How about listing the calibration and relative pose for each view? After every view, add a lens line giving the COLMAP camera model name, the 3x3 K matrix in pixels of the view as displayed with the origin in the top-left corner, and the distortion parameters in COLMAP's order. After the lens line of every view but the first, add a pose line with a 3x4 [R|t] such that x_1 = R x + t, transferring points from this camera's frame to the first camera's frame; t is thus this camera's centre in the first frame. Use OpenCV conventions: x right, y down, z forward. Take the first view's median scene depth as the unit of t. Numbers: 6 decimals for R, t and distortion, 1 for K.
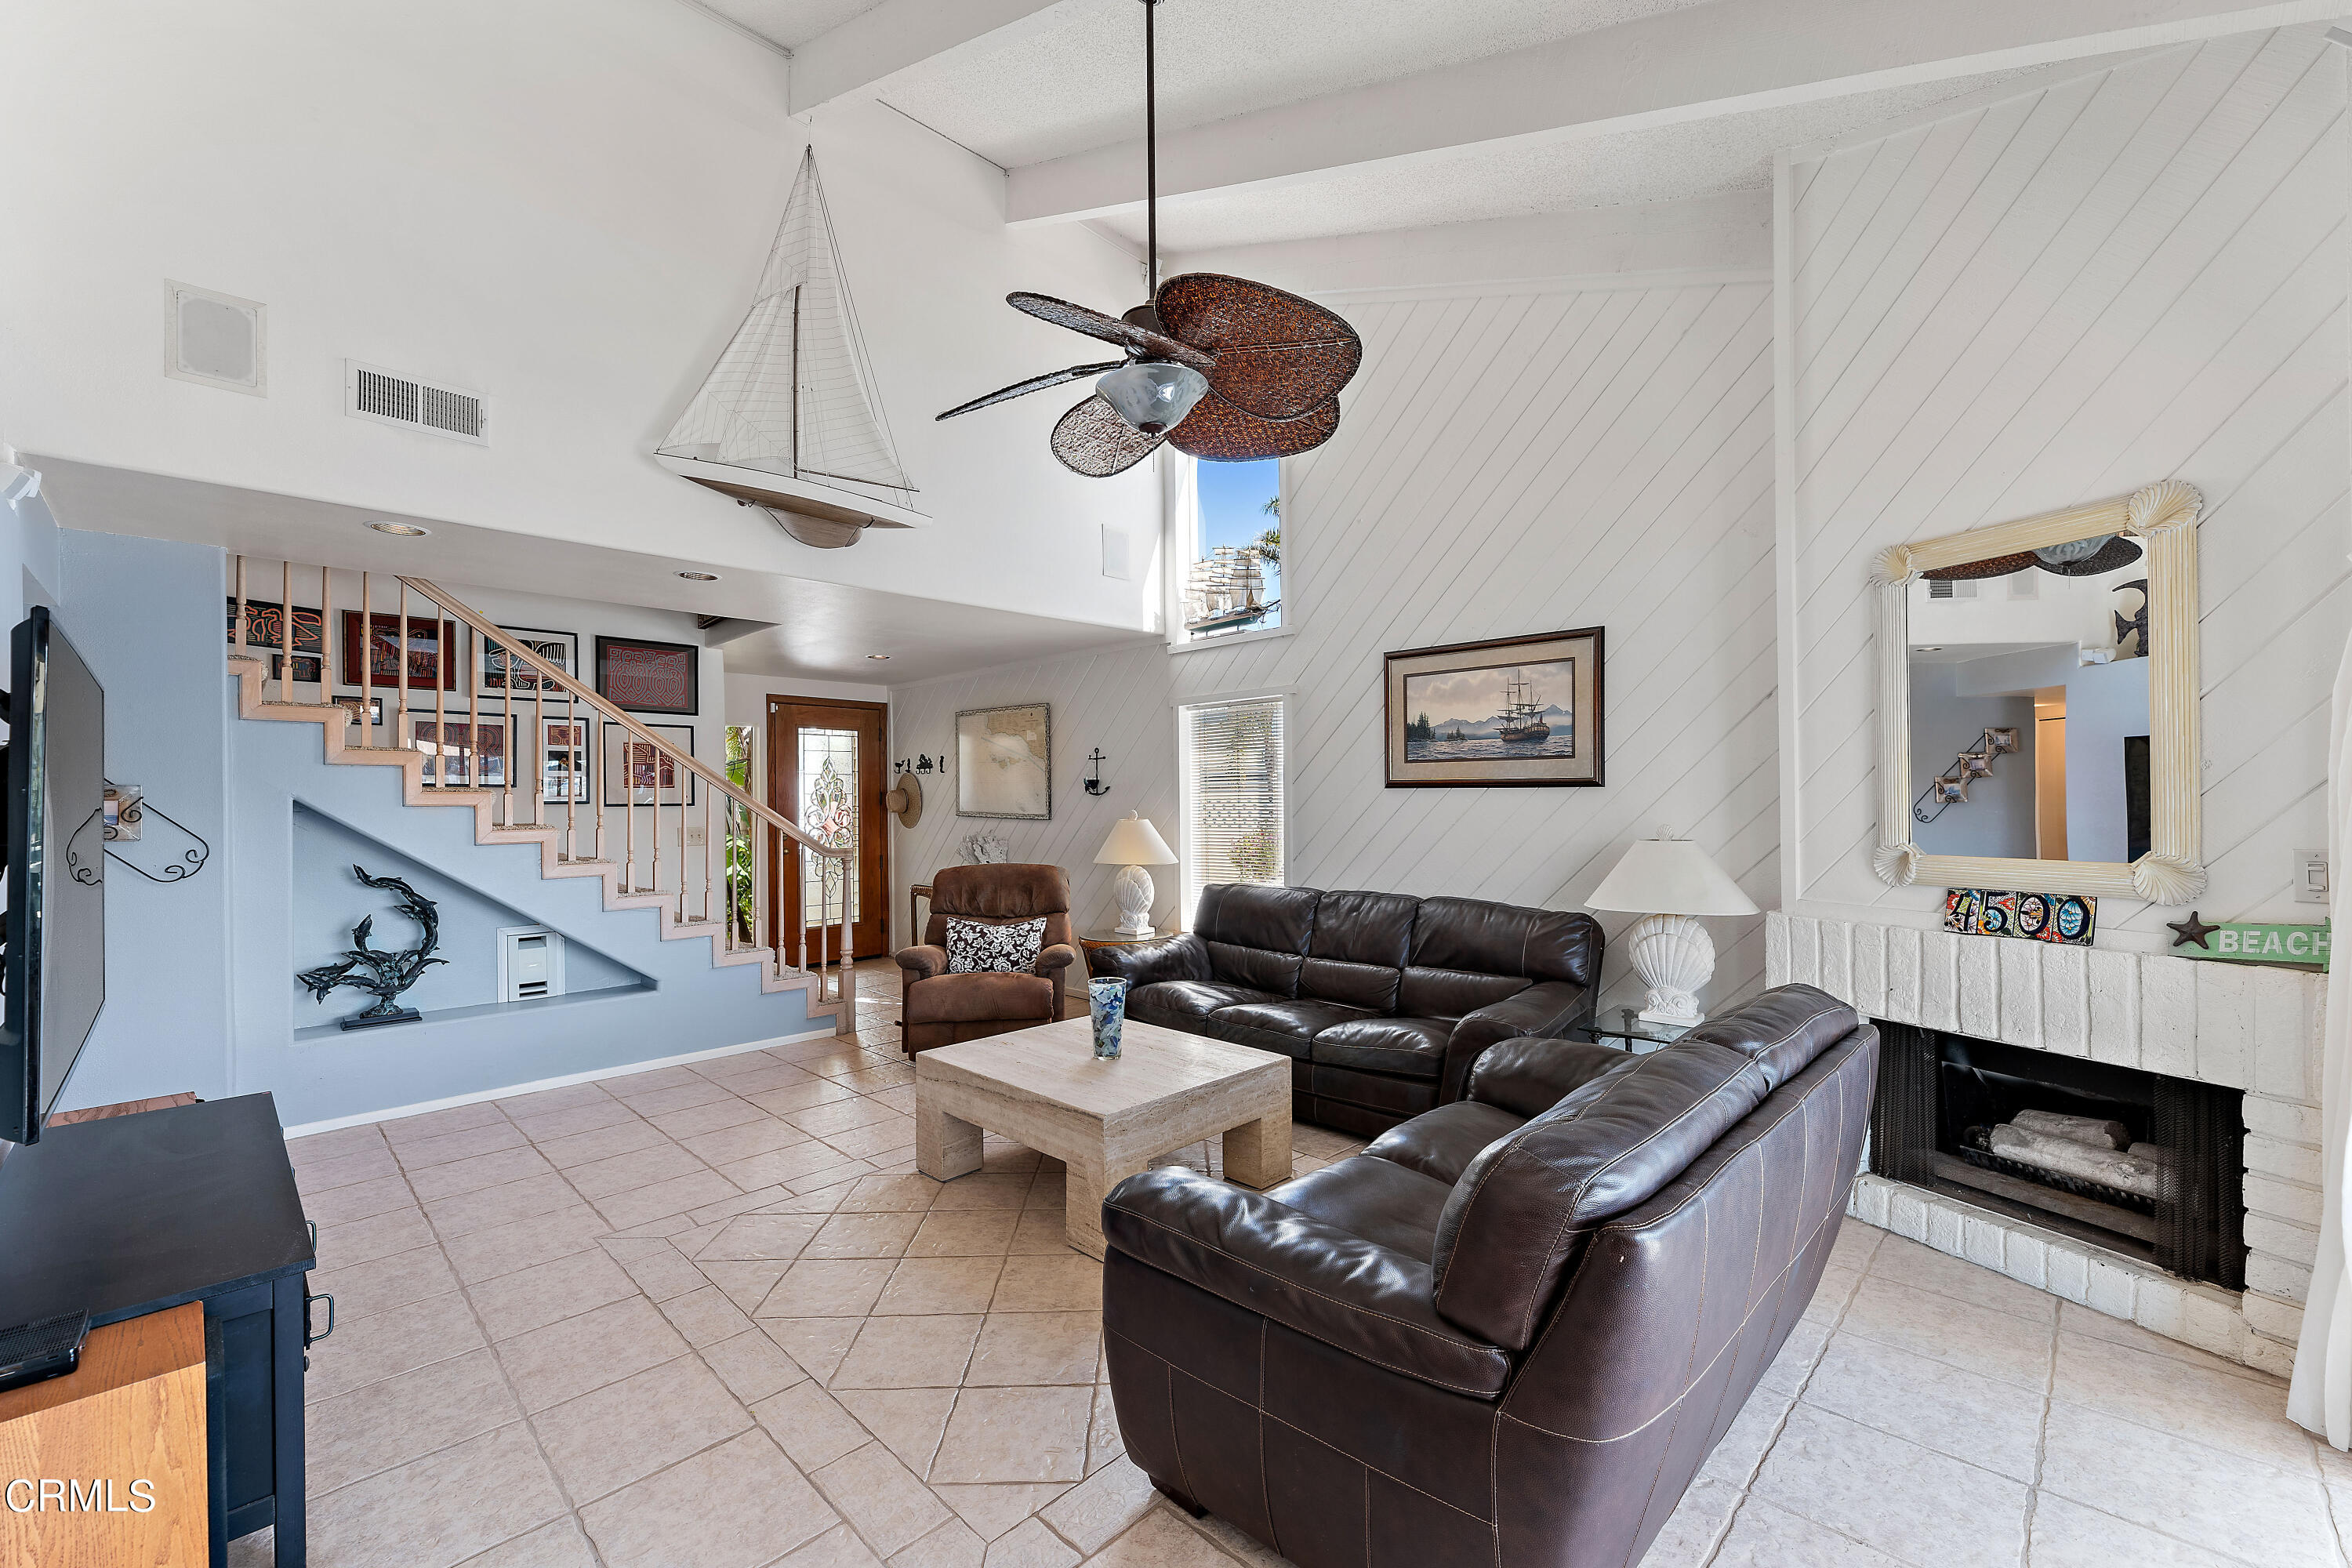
lens RADIAL K [[957.0, 0, 1177.2], [0, 957.0, 800.0], [0, 0, 1]] dist [0.008962, -0.001989]
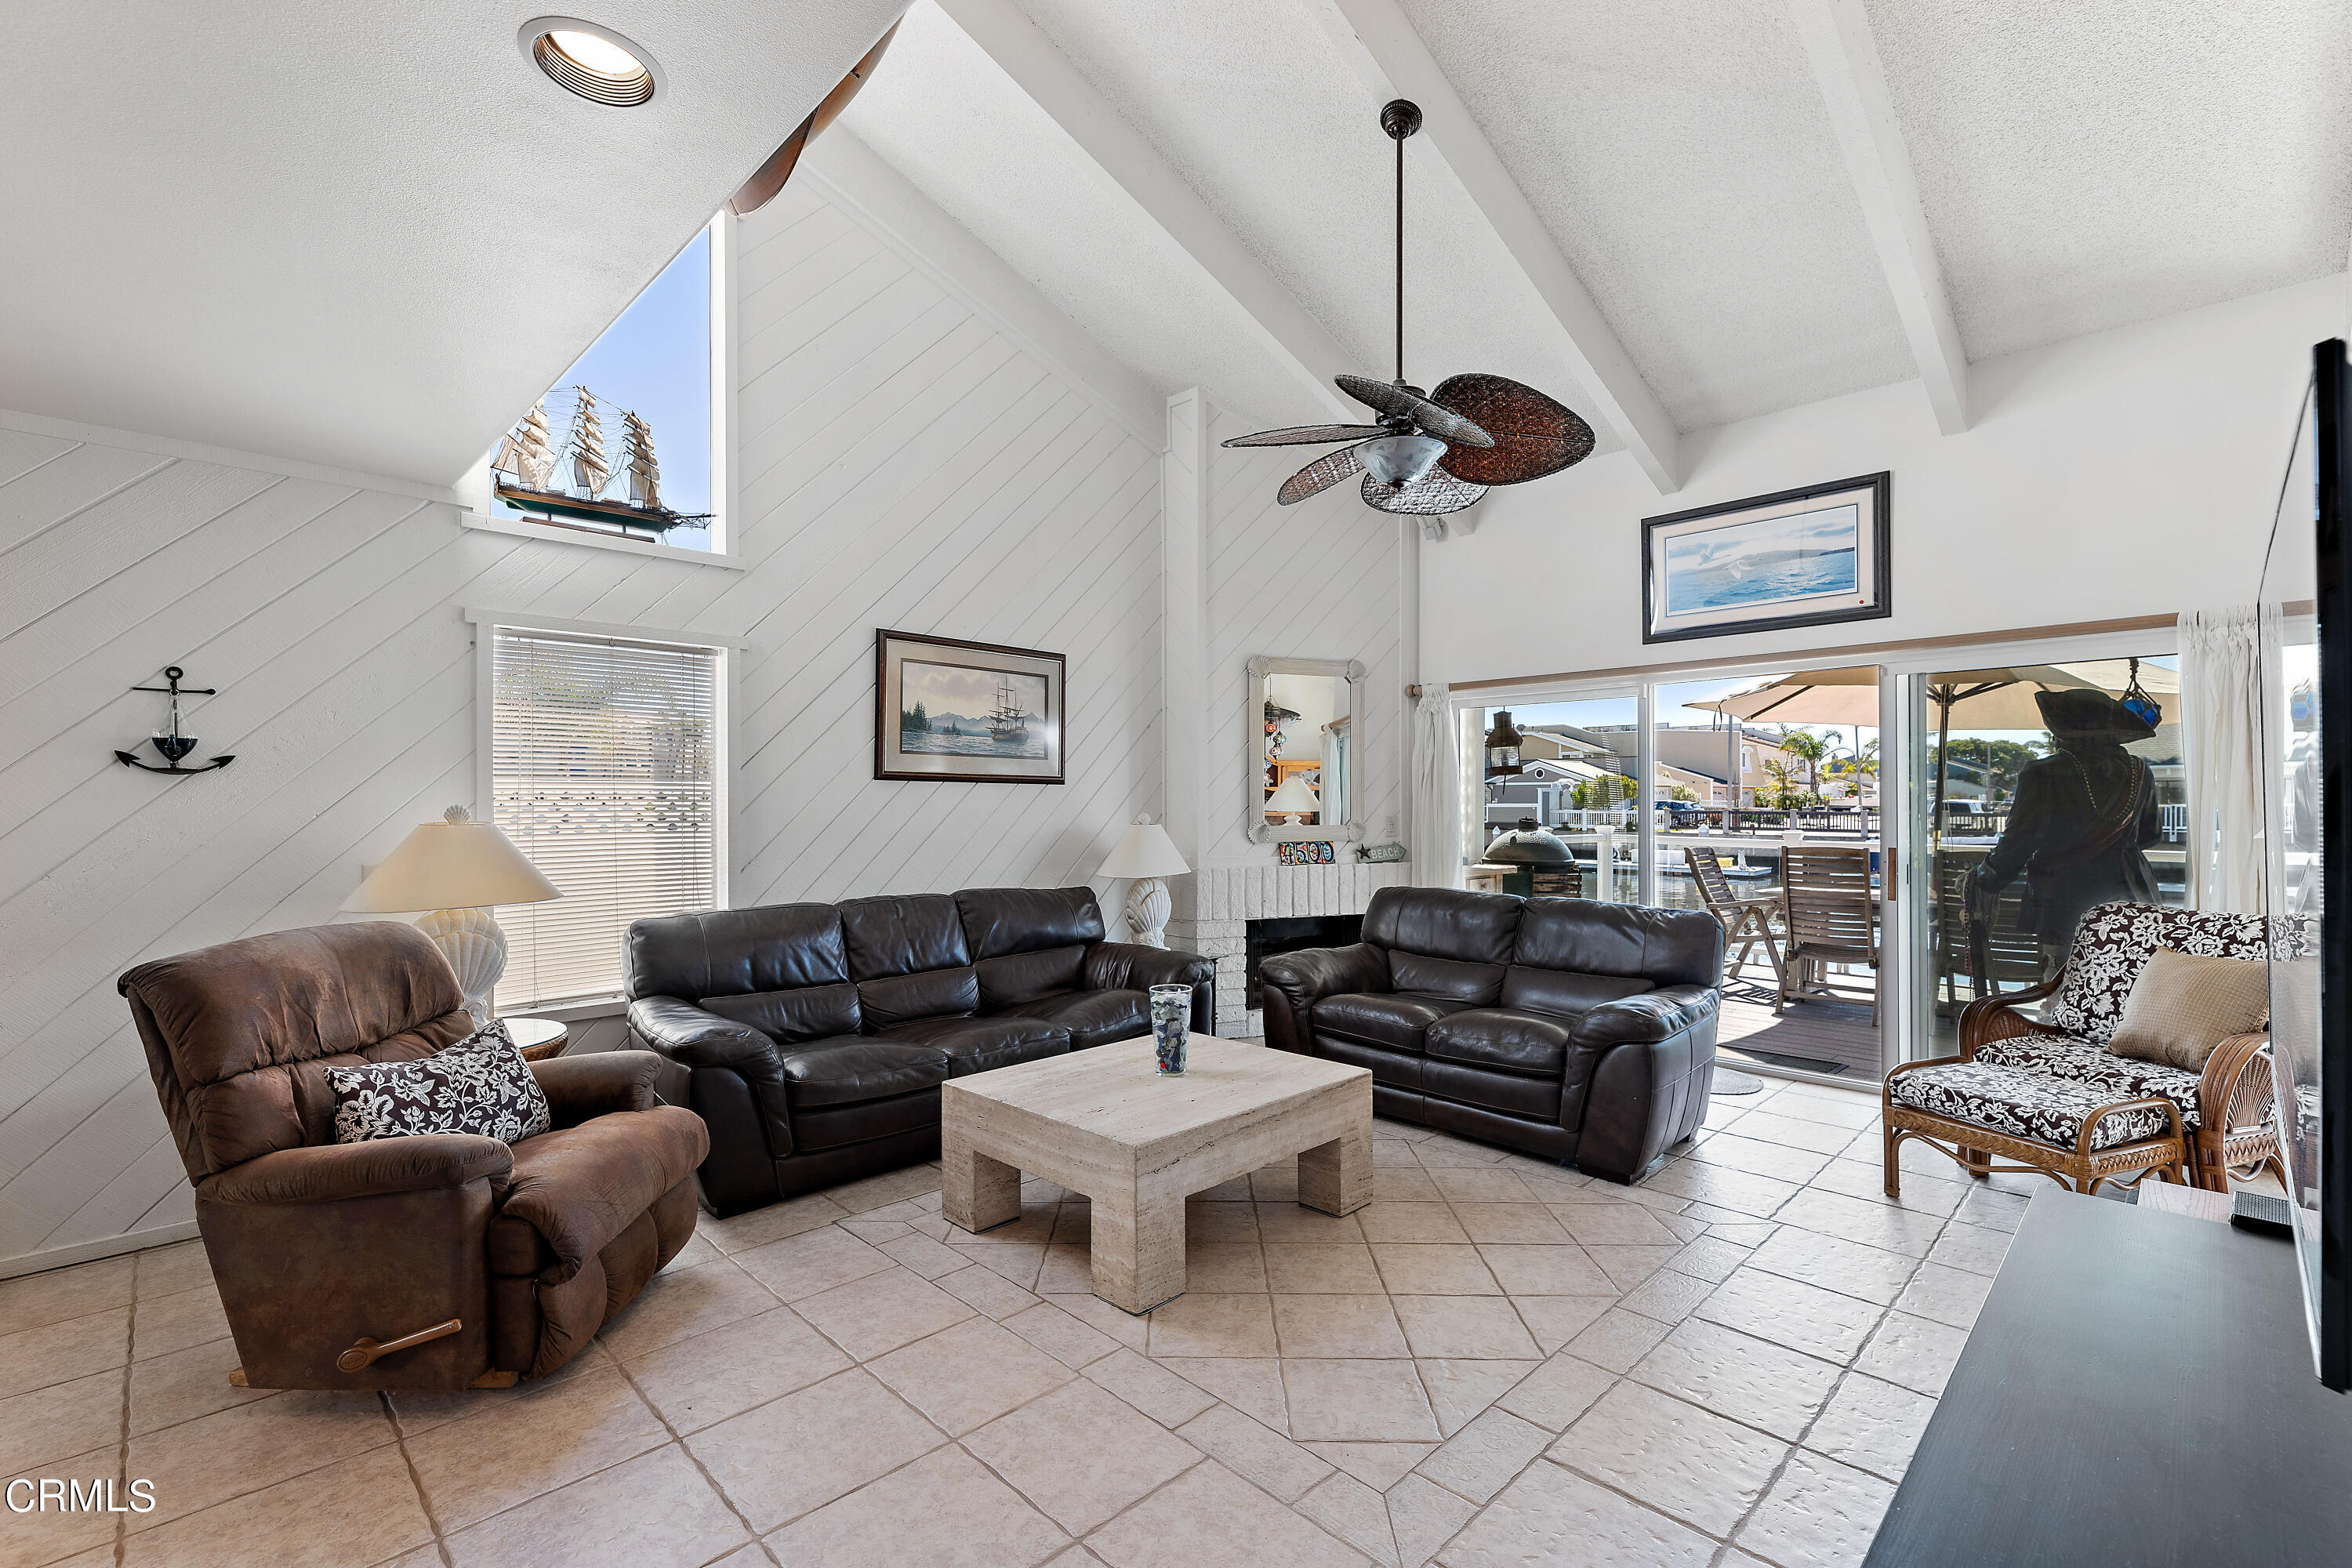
lens RADIAL K [[1050.5, 0, 1178.9], [0, 1050.5, 801.8], [0, 0, 1]] dist [0.026814, 0.000220]
pose [[0.007241, 0.005749, 0.999957, -0.873369], [-0.000521, 0.999983, -0.005746, 0.015660], [-0.999974, -0.000479, 0.007244, 0.810421]]
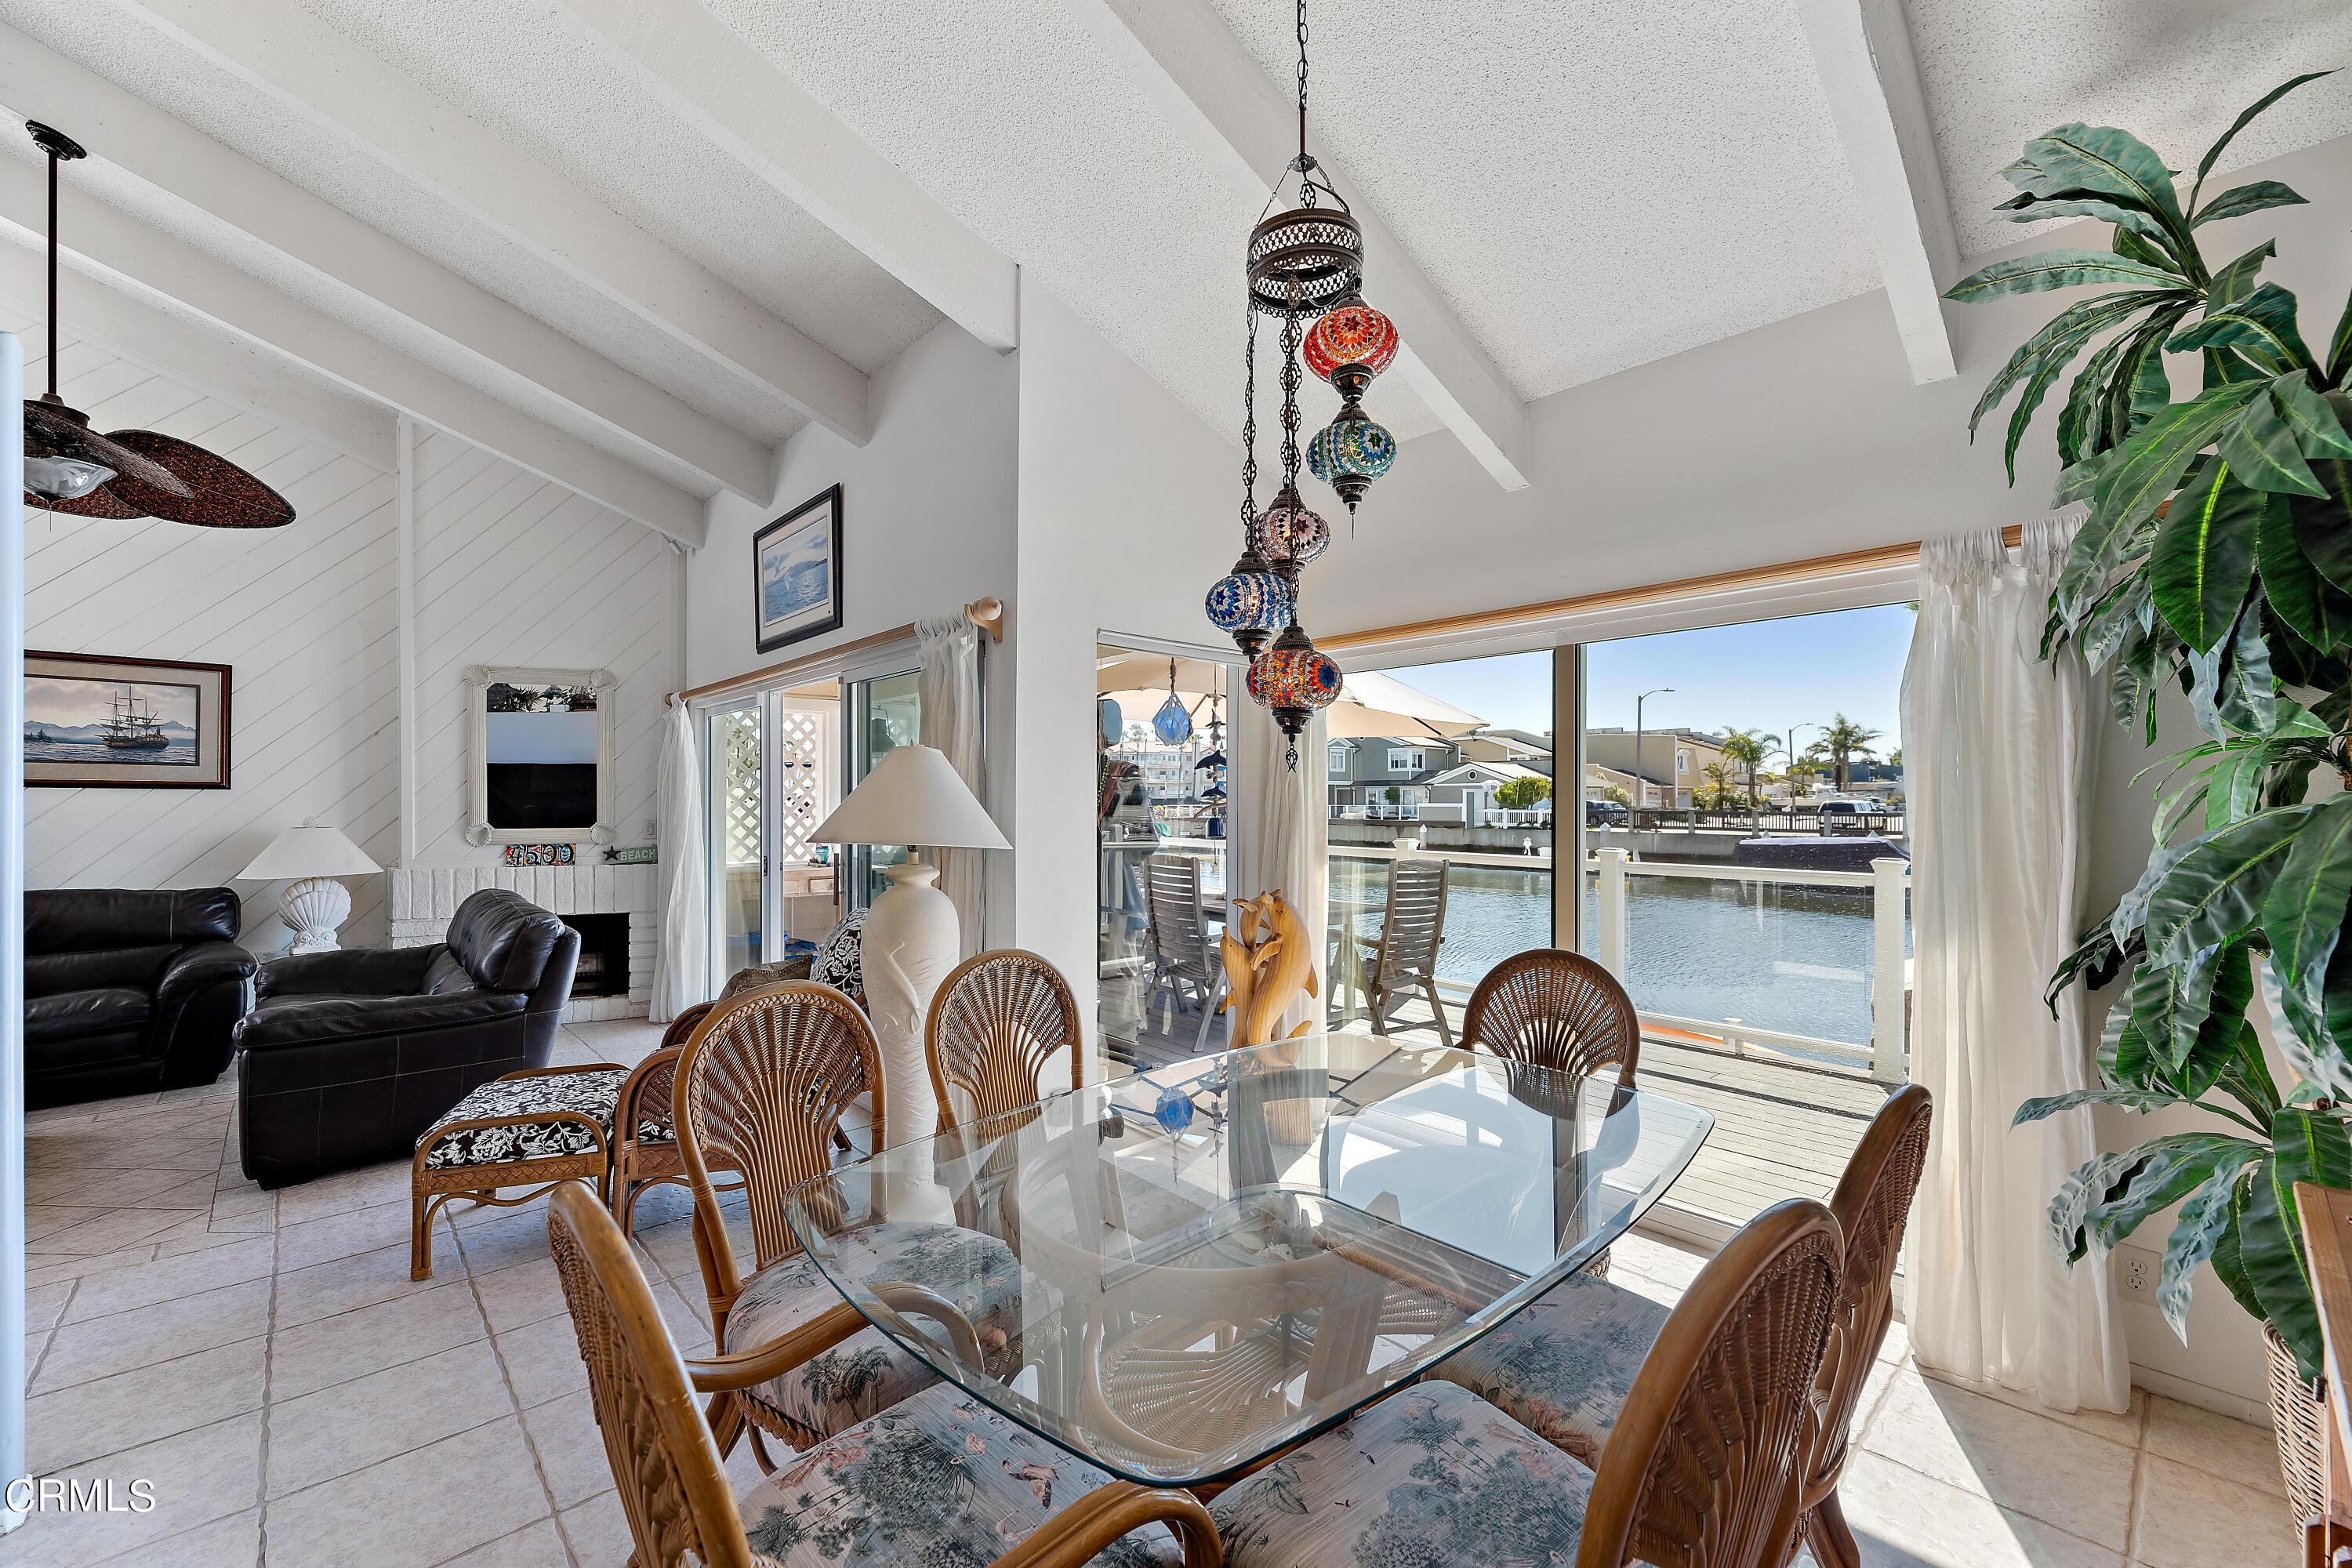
lens RADIAL K [[957.0, 0, 1183.1], [0, 957.0, 801.8], [0, 0, 1]] dist [0.008962, -0.001989]
pose [[0.055464, 0.003551, 0.998454, -0.751697], [-0.003368, 0.999989, -0.003370, 0.002919], [-0.998455, -0.003175, 0.055475, -0.341502]]
